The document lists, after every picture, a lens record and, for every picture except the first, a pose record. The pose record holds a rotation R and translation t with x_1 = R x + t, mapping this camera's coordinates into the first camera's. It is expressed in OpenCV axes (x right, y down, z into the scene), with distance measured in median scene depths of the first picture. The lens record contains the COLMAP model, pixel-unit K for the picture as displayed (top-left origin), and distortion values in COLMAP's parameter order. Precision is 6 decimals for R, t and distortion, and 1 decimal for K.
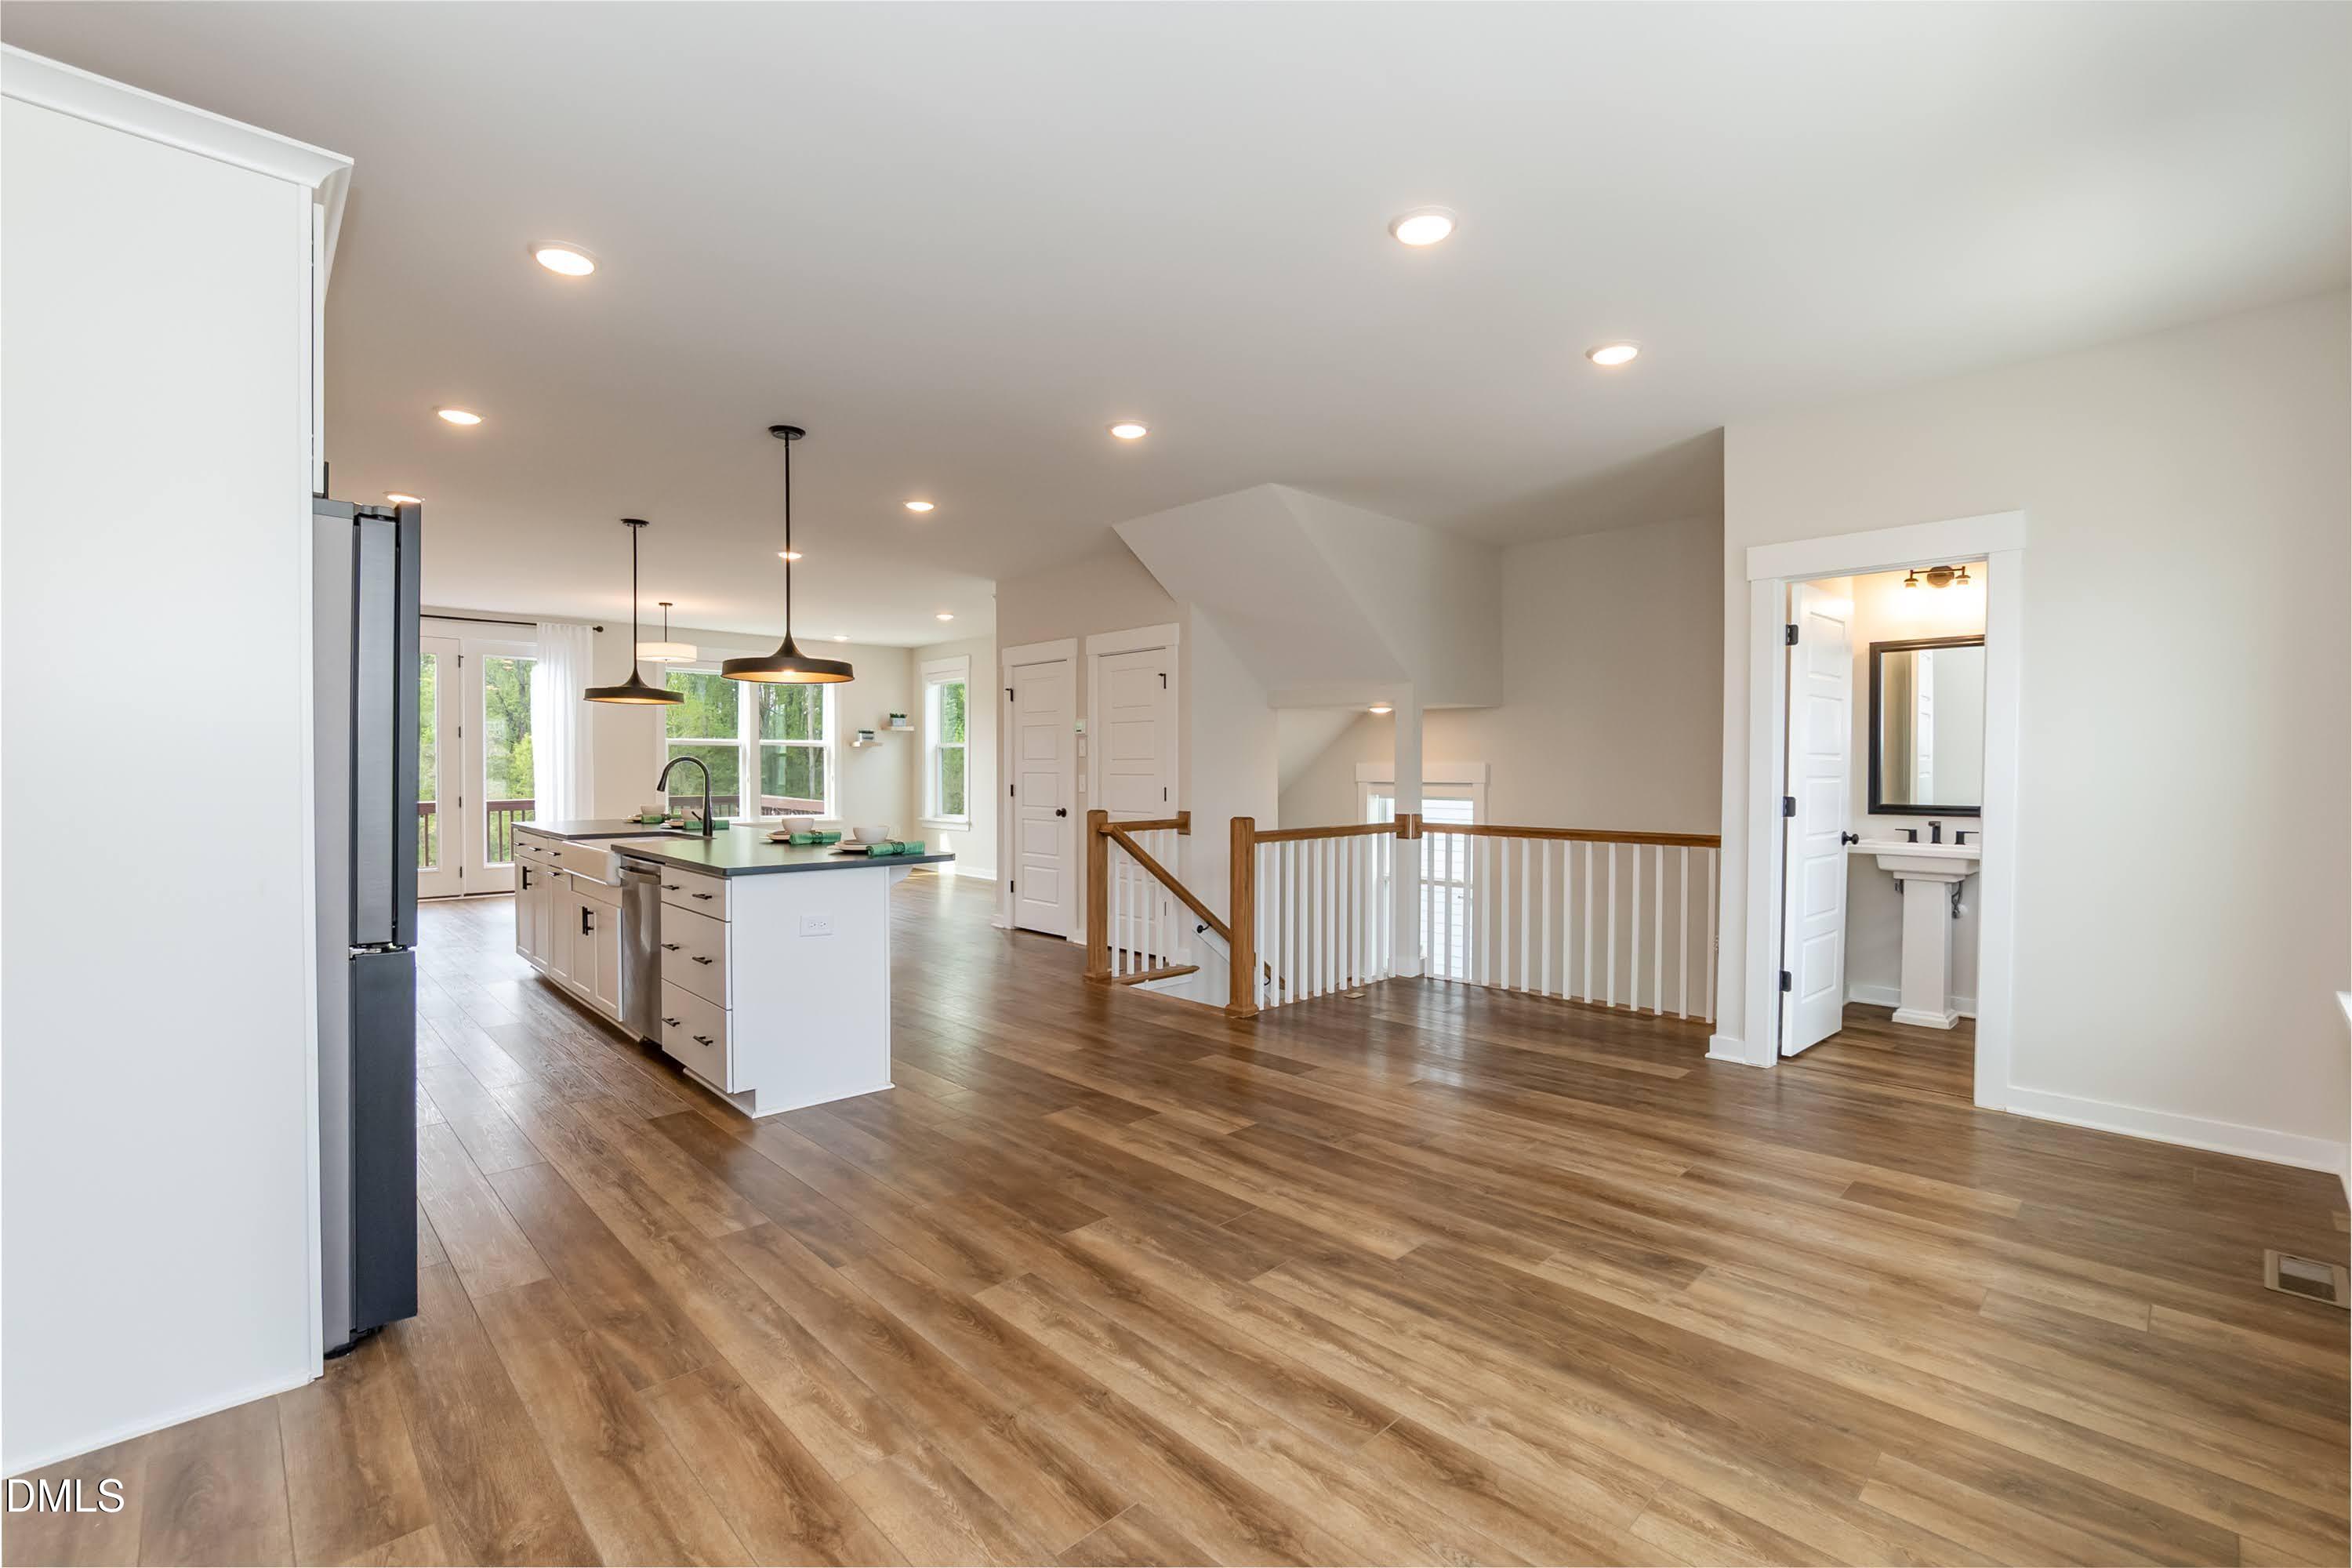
lens RADIAL K [[1028.4, 0, 1161.1], [0, 1028.4, 779.4], [0, 0, 1]] dist [-0.037170, 0.012613]
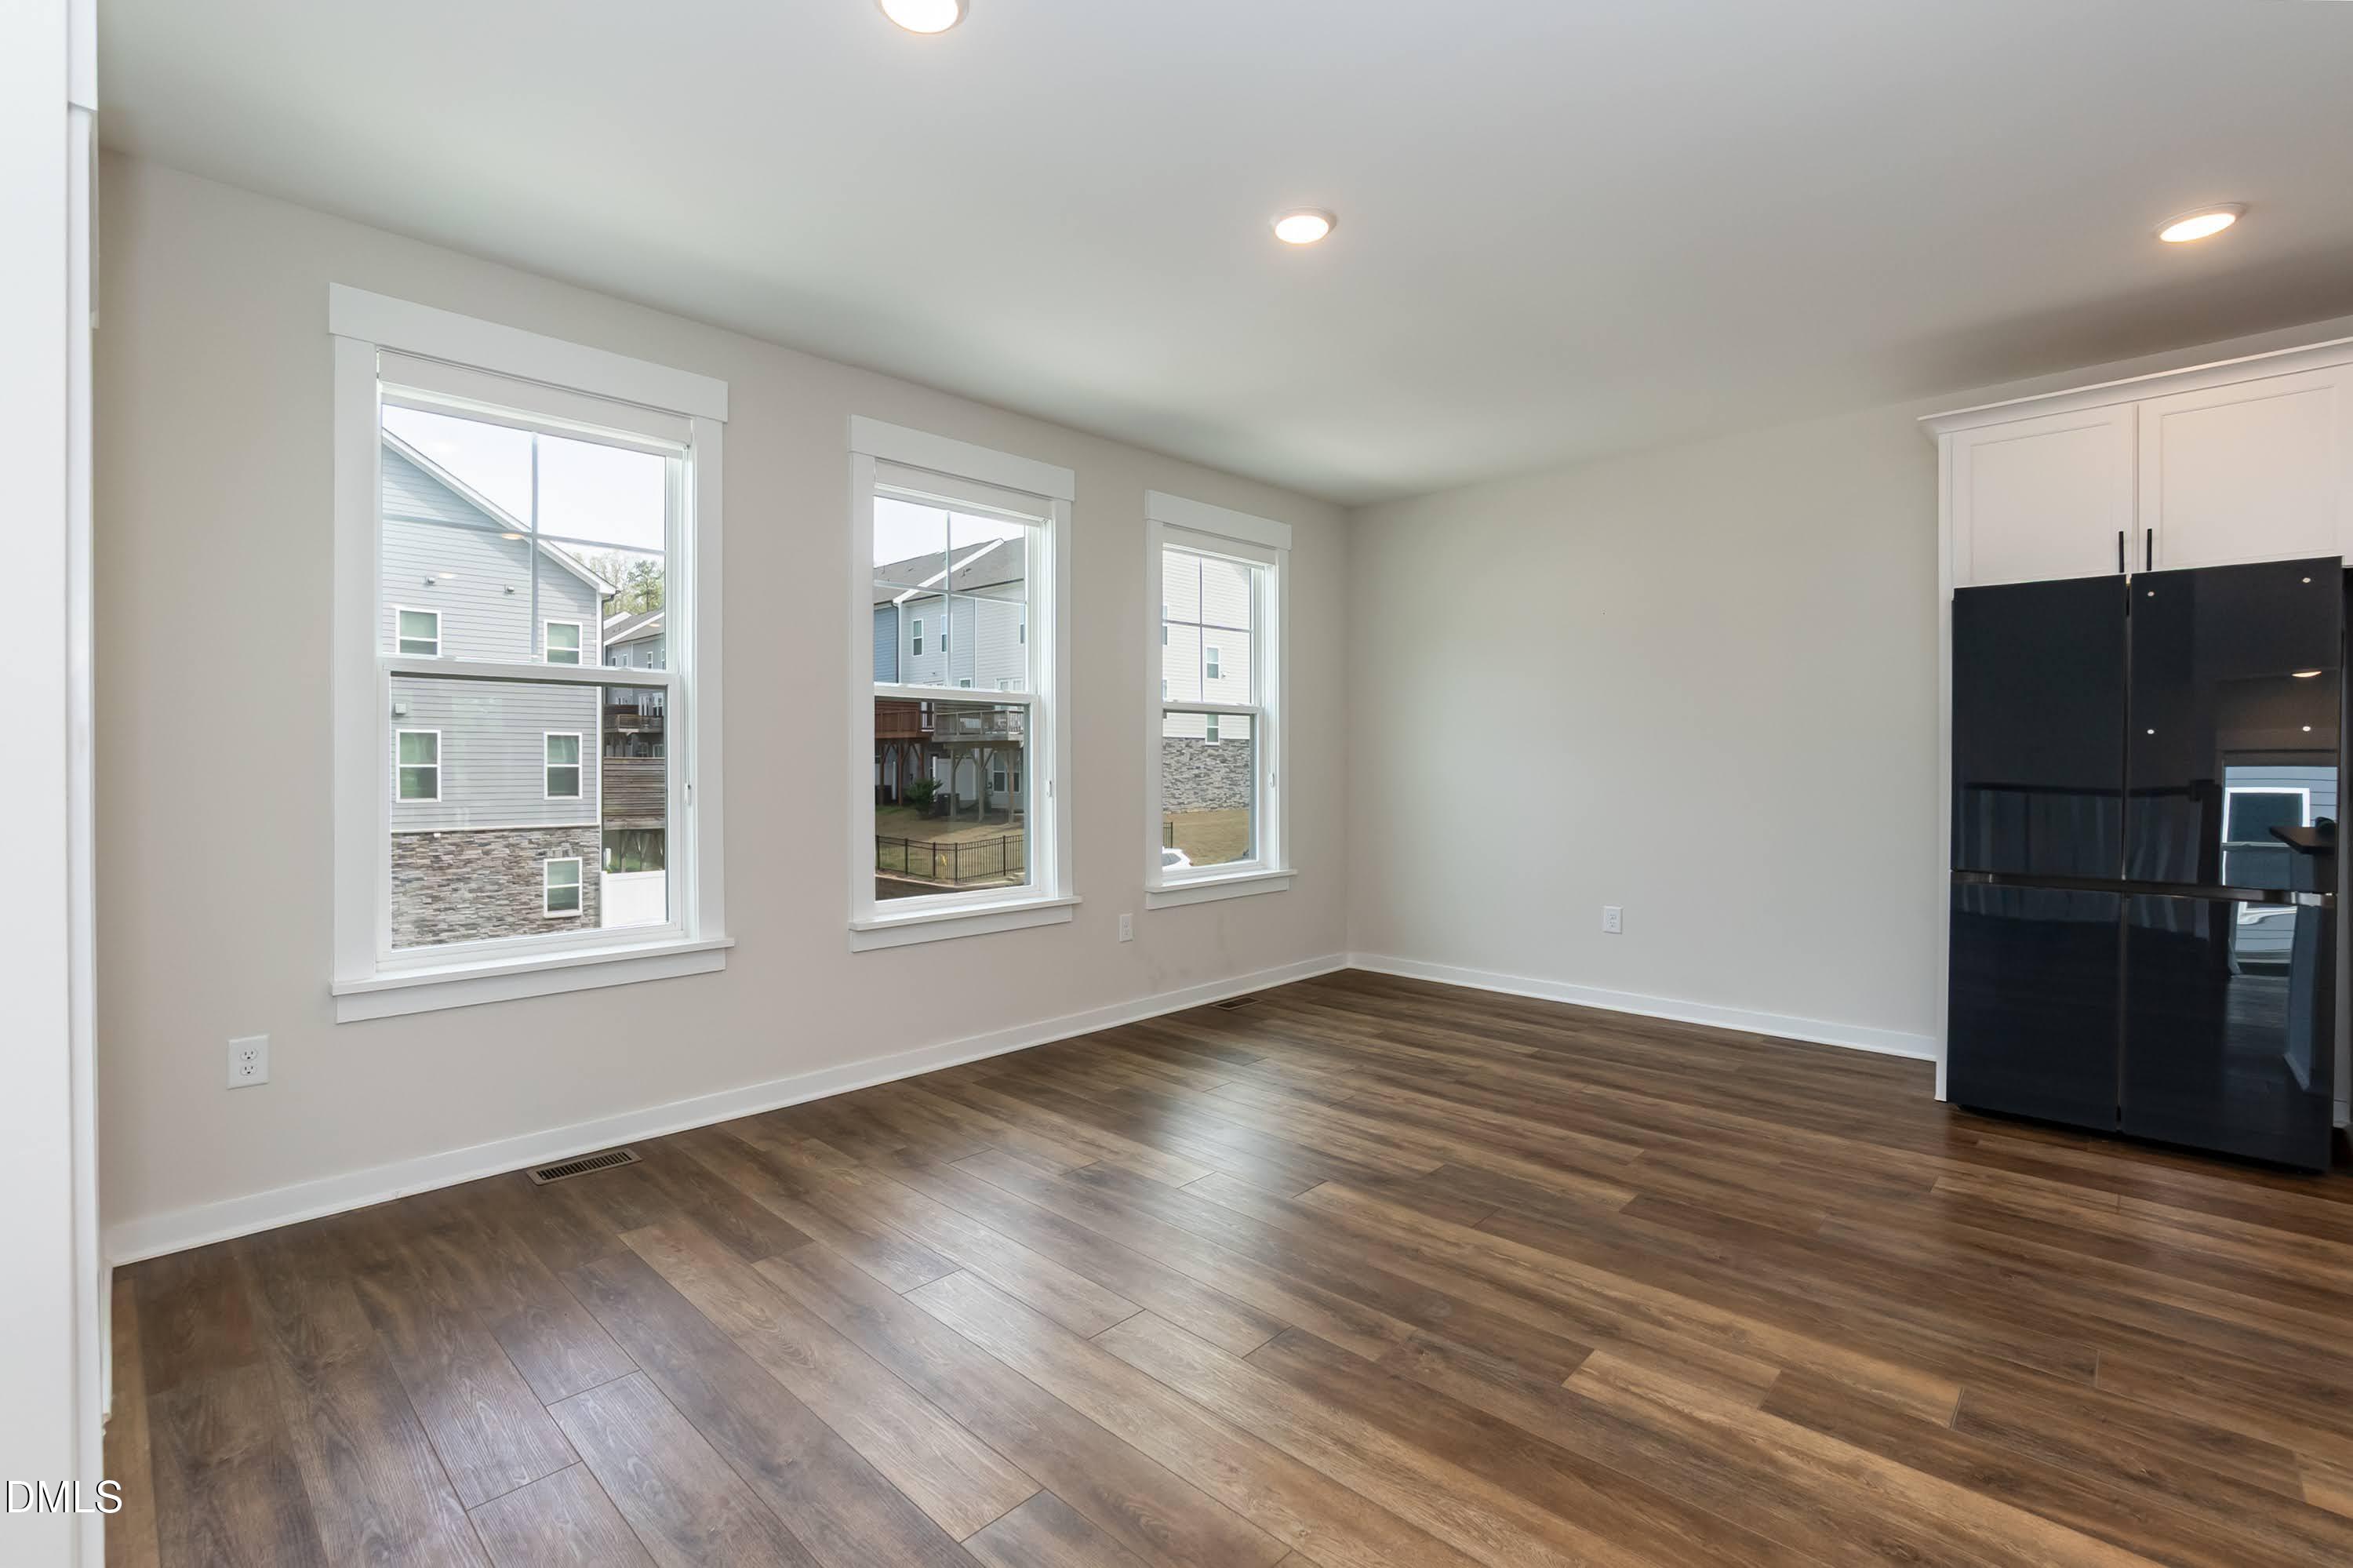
lens RADIAL K [[1028.9, 0, 1161.6], [0, 1028.9, 779.4], [0, 0, 1]] dist [-0.037170, 0.012613]
pose [[-0.999175, 0.000783, -0.040600, 0.434909], [-0.000374, 0.999594, 0.028476, -0.009265], [0.040605, 0.028468, -0.998770, 2.001170]]
